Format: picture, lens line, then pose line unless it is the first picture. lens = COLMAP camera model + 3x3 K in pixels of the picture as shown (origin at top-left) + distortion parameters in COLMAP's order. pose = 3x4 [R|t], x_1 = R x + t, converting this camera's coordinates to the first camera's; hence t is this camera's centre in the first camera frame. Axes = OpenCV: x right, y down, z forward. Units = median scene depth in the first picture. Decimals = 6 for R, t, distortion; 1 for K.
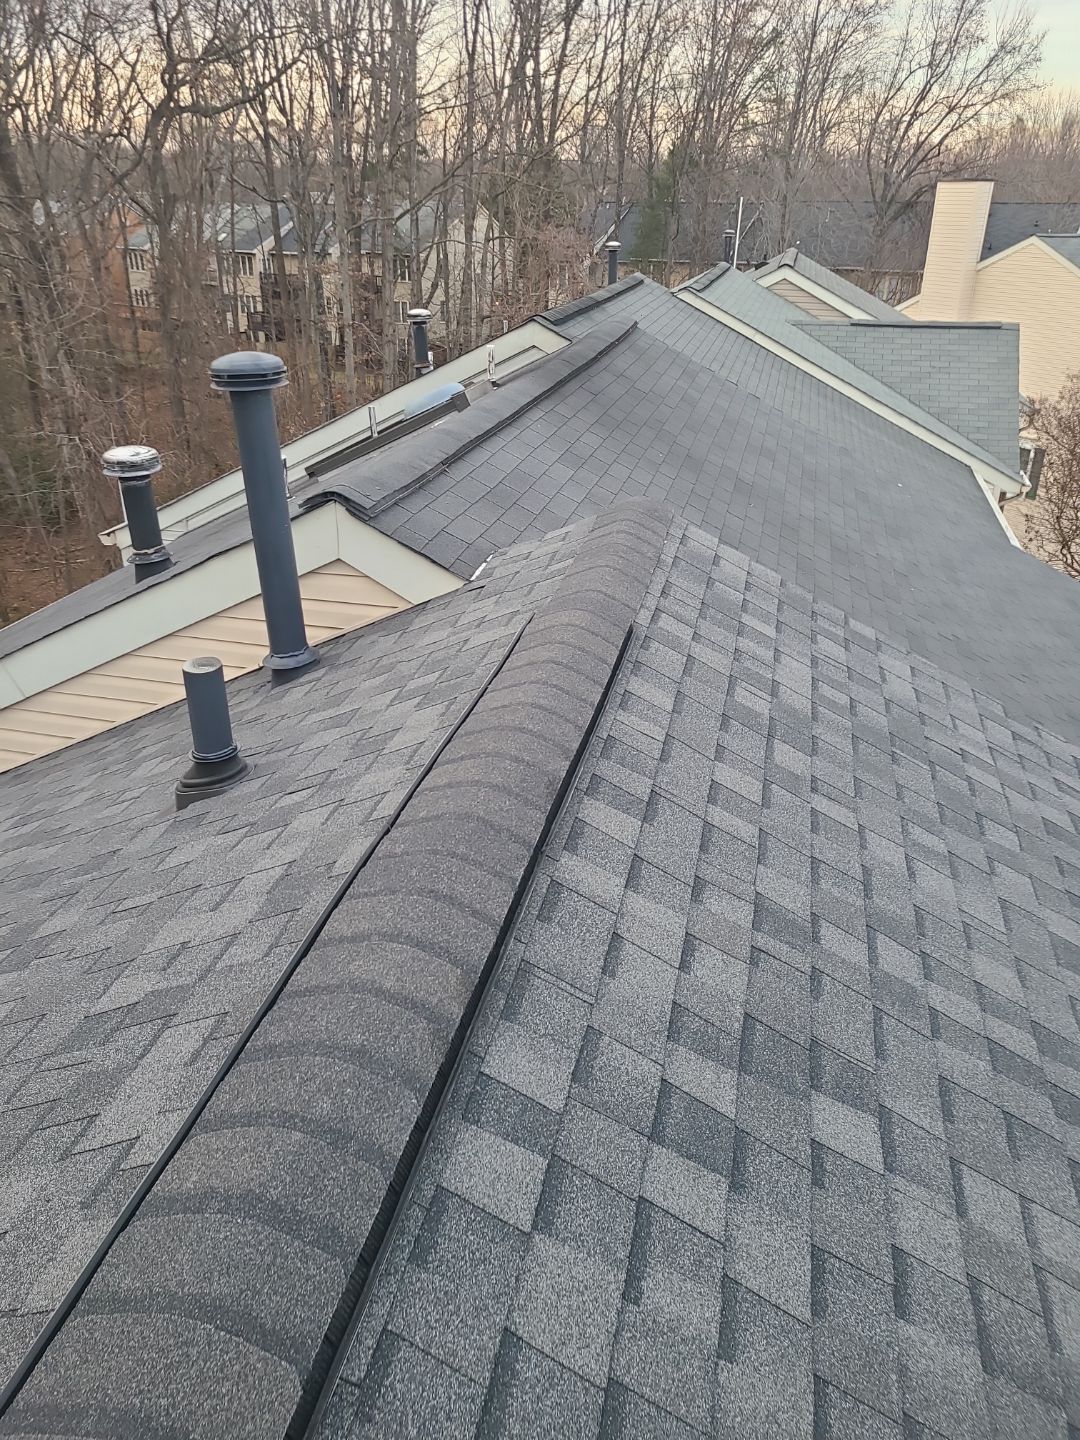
lens RADIAL K [[1058.3, 0, 580.6], [0, 1058.3, 744.1], [0, 0, 1]] dist [0.052936, -0.041512]
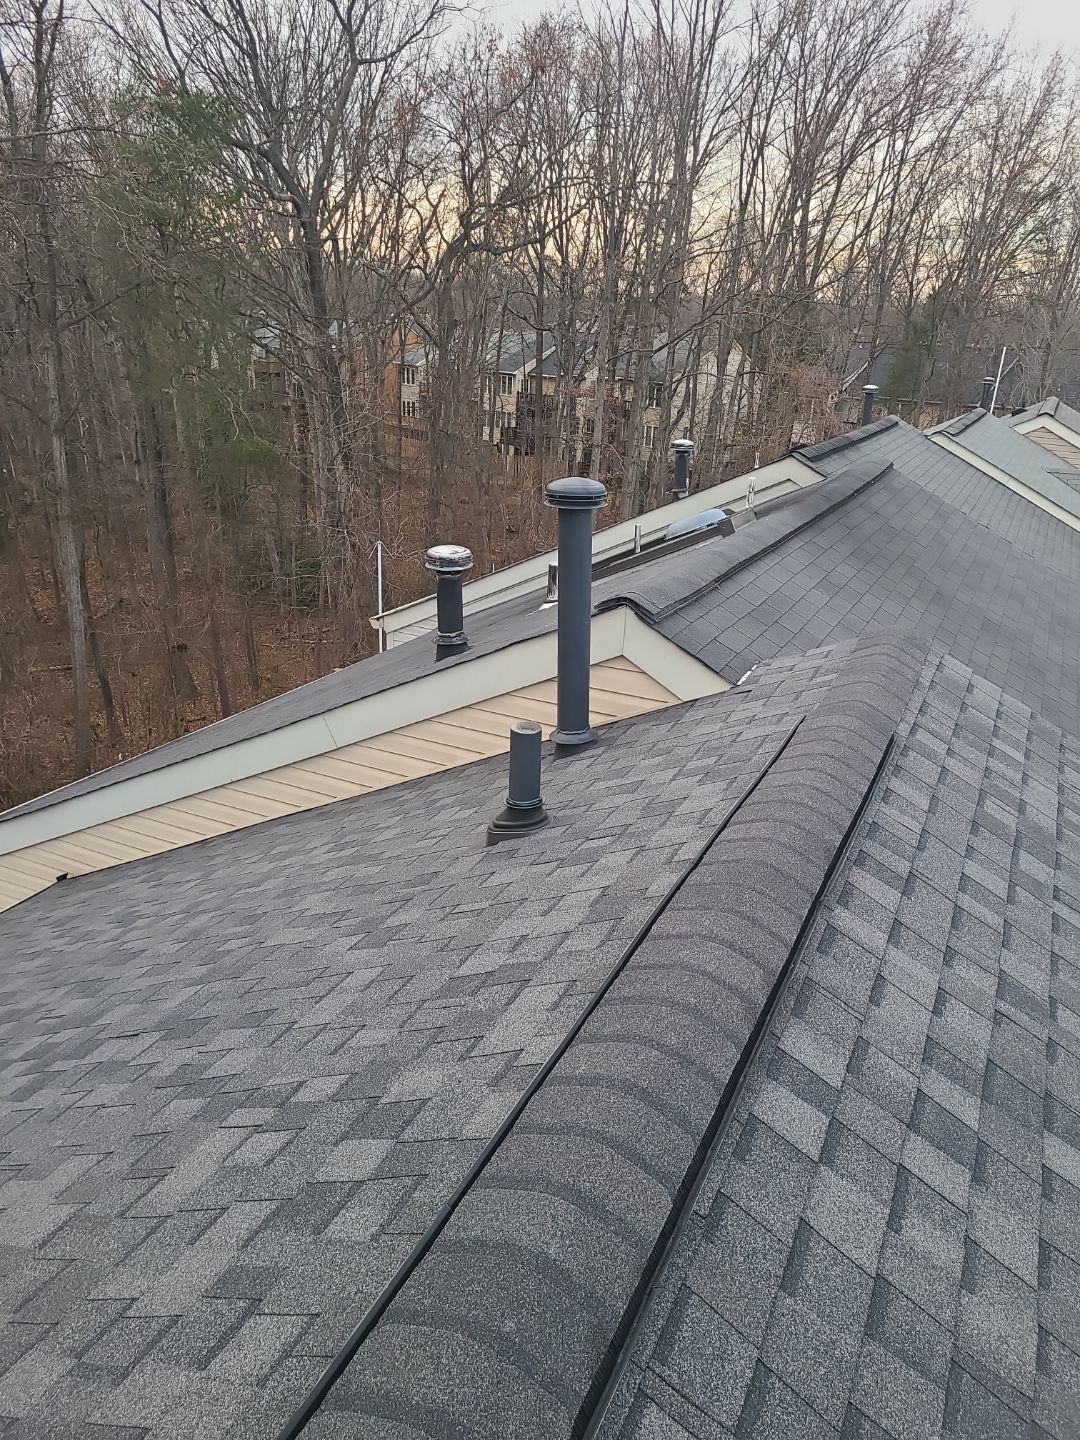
lens RADIAL K [[1058.3, 0, 602.8], [0, 1058.3, 746.3], [0, 0, 1]] dist [0.052936, -0.041512]
pose [[0.978140, 0.110136, -0.176389, -0.063979], [-0.128041, 0.987348, -0.093539, 0.054647], [0.163855, 0.114079, 0.979866, -0.185655]]
